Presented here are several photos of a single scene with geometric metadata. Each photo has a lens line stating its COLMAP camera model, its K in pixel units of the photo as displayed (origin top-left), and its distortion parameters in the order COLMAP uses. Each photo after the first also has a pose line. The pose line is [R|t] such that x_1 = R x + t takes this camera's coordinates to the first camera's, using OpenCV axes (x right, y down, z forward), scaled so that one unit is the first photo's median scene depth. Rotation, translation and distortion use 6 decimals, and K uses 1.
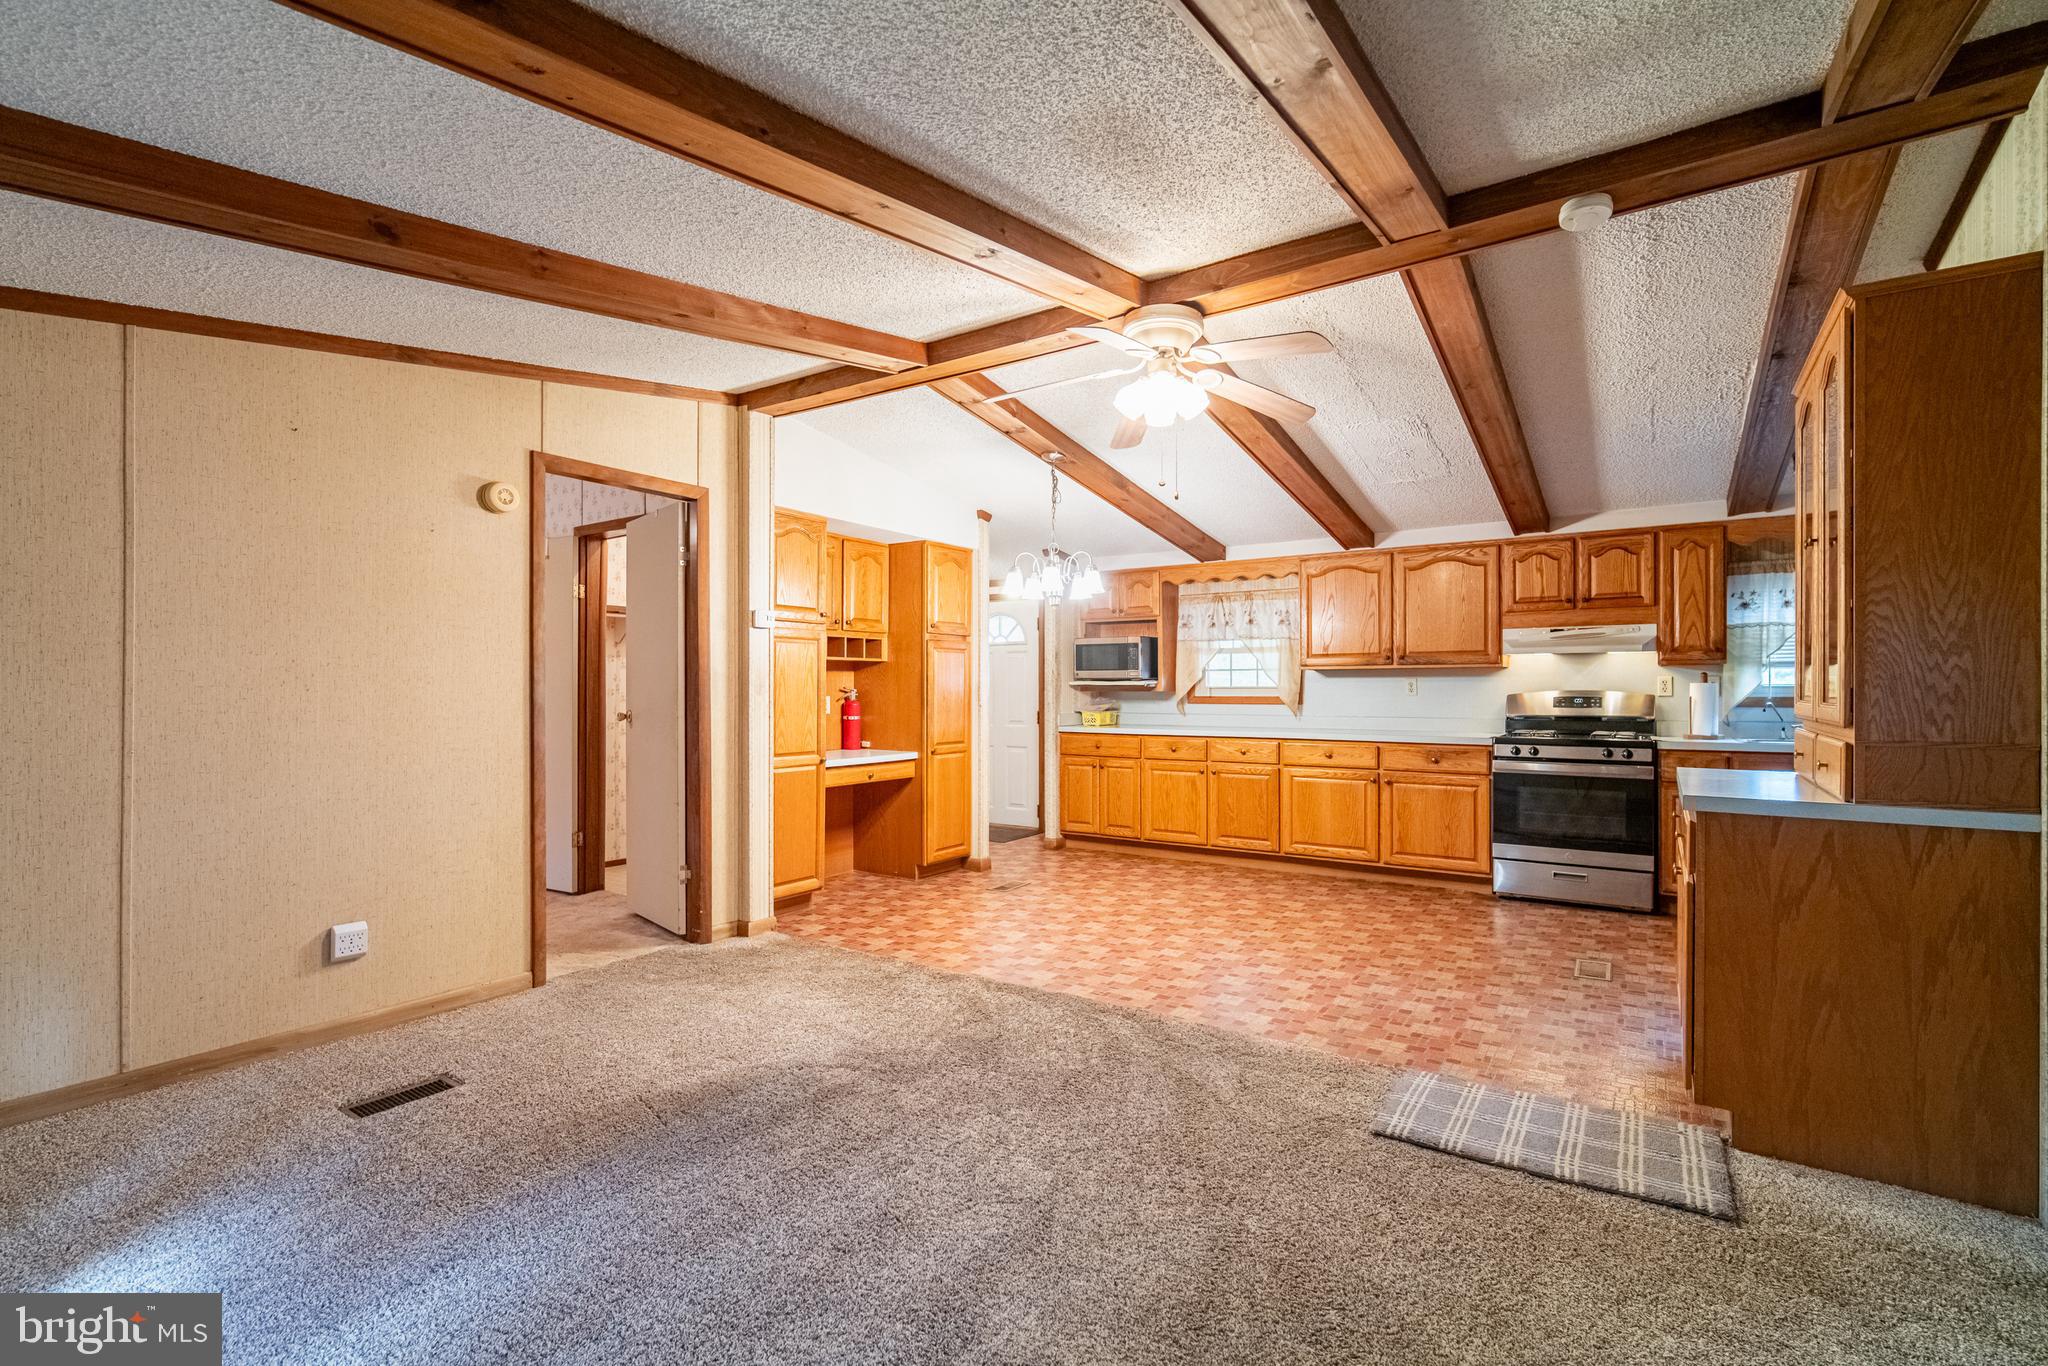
lens RADIAL K [[908.2, 0, 1012.6], [0, 908.2, 687.1], [0, 0, 1]] dist [-0.007251, 0.000036]
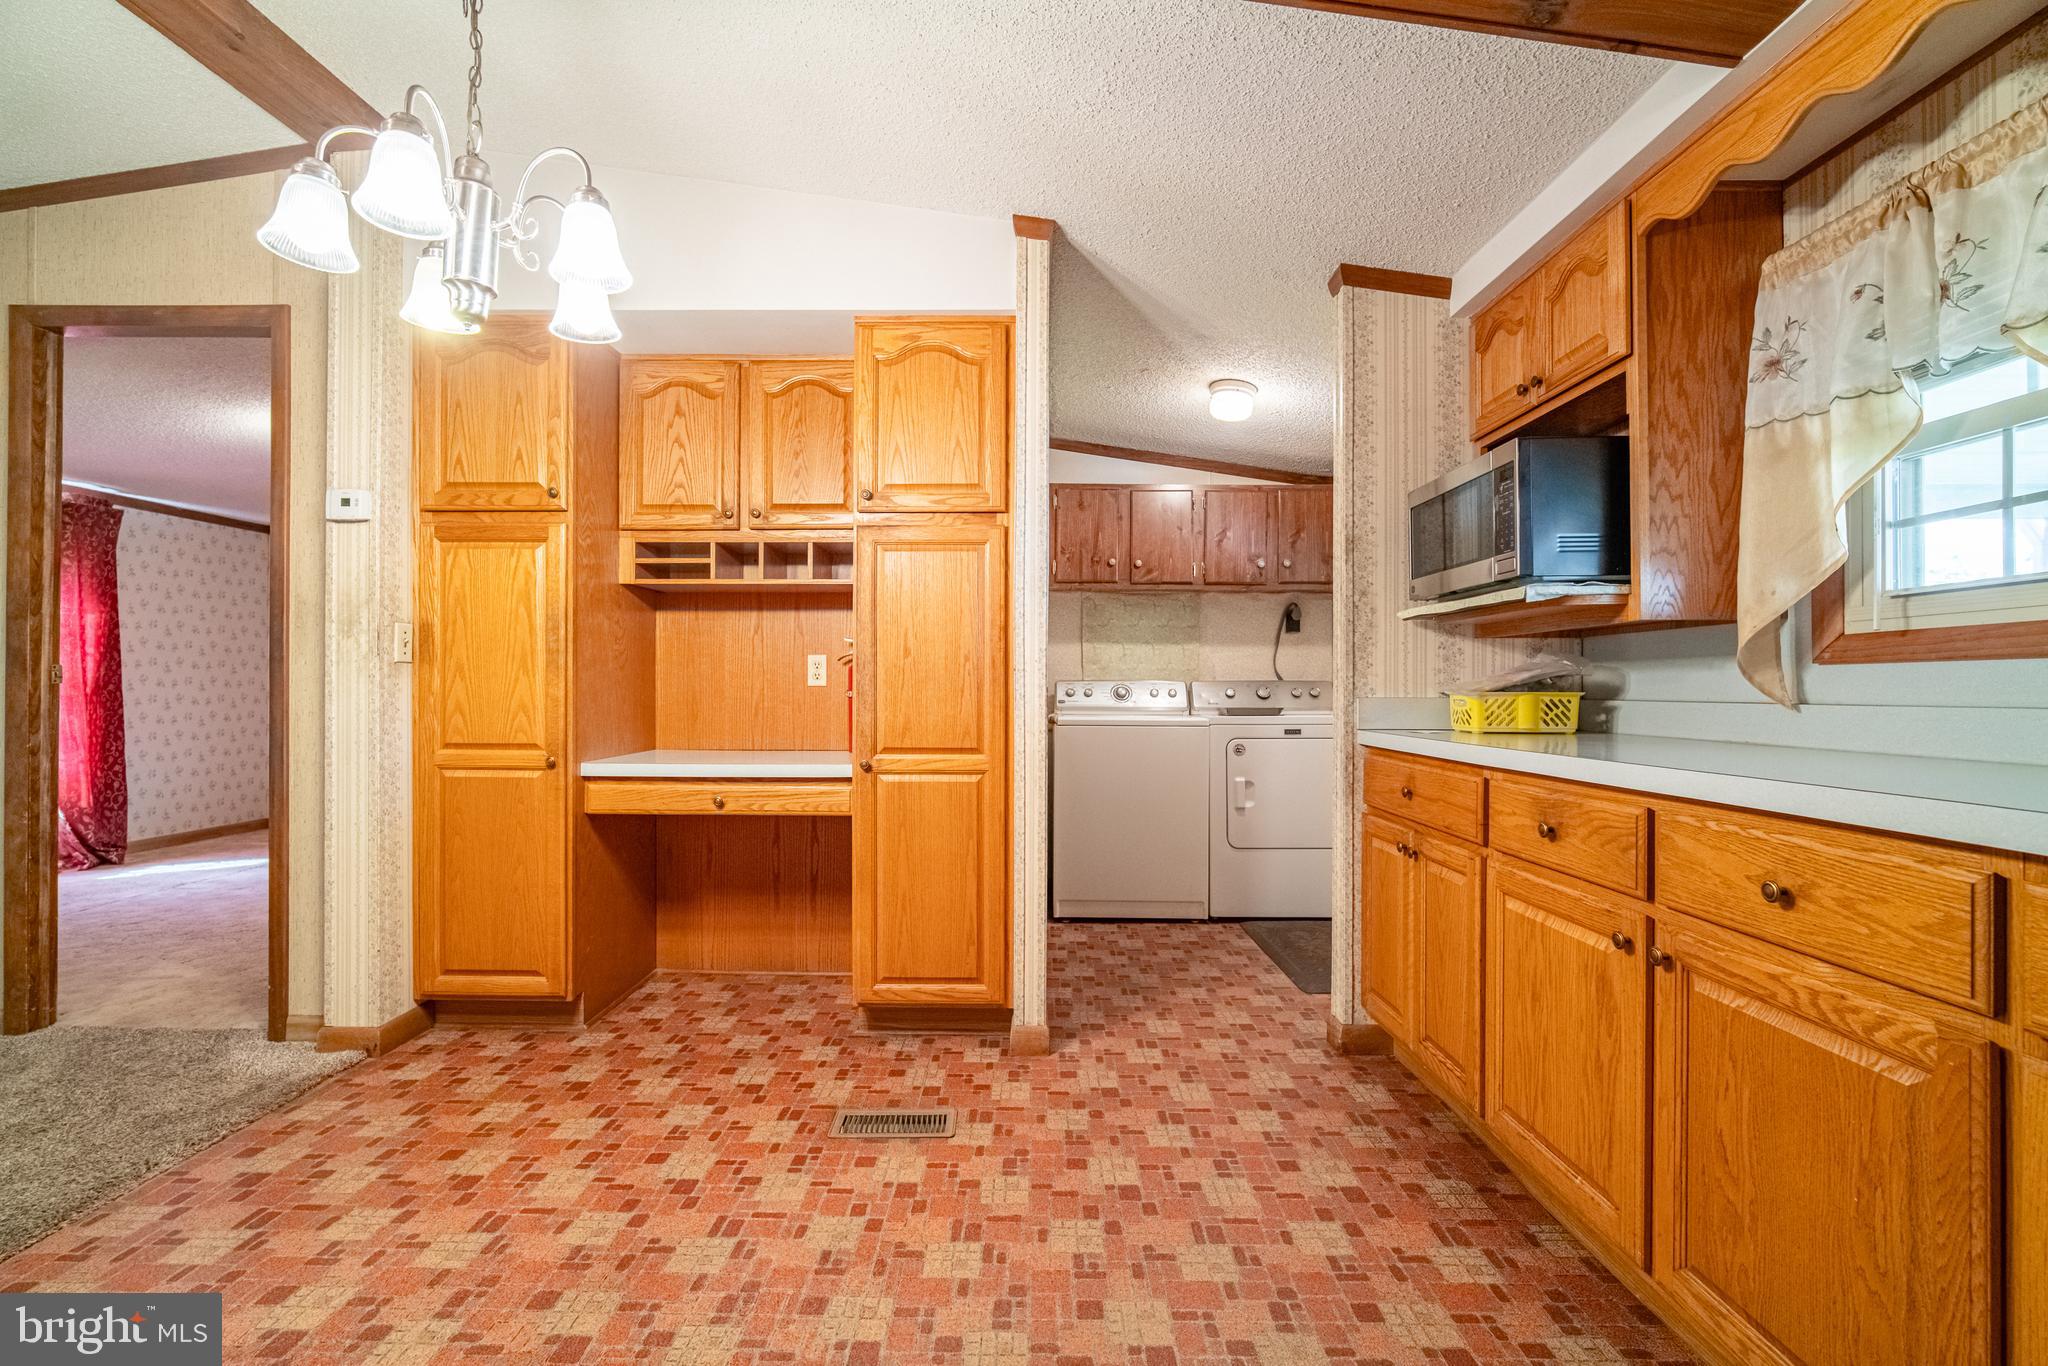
lens RADIAL K [[892.3, 0, 1013.3], [0, 892.3, 684.7], [0, 0, 1]] dist [-0.007754, 0.000791]
pose [[0.562379, -0.001084, -0.826879, 0.378026], [-0.001839, 0.999995, -0.002561, 0.034794], [0.826878, 0.002961, 0.562374, 0.914224]]
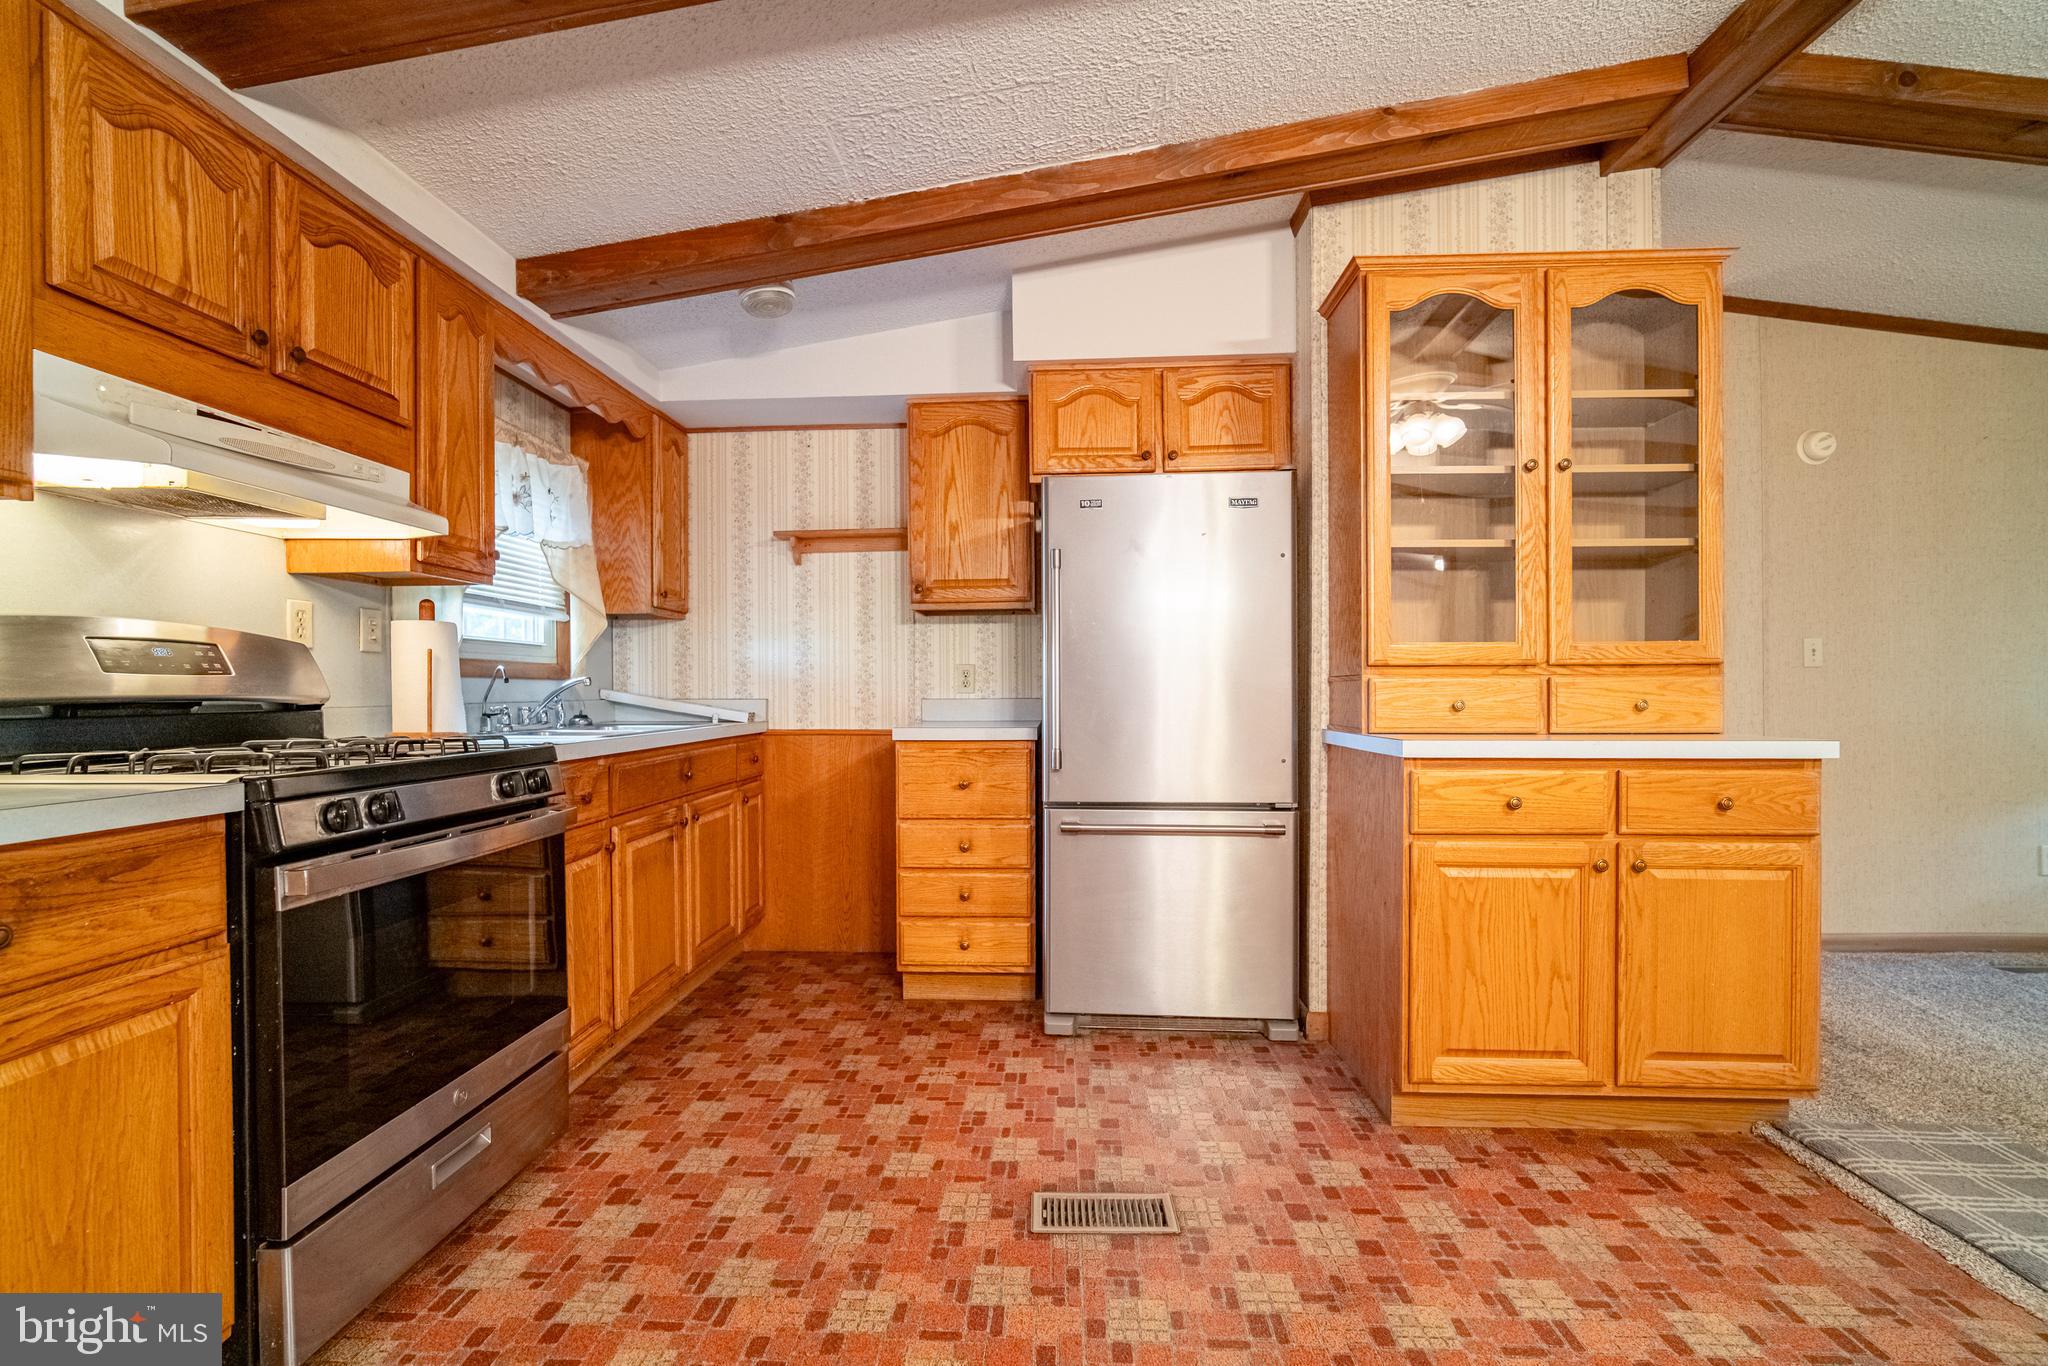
lens RADIAL K [[896.5, 0, 1019.9], [0, 896.5, 697.5], [0, 0, 1]] dist [-0.008516, 0.000545]
pose [[-0.536057, -0.002103, 0.844179, 0.209190], [0.004358, 0.999977, 0.005259, 0.032812], [-0.844170, 0.006498, -0.536036, 0.974773]]
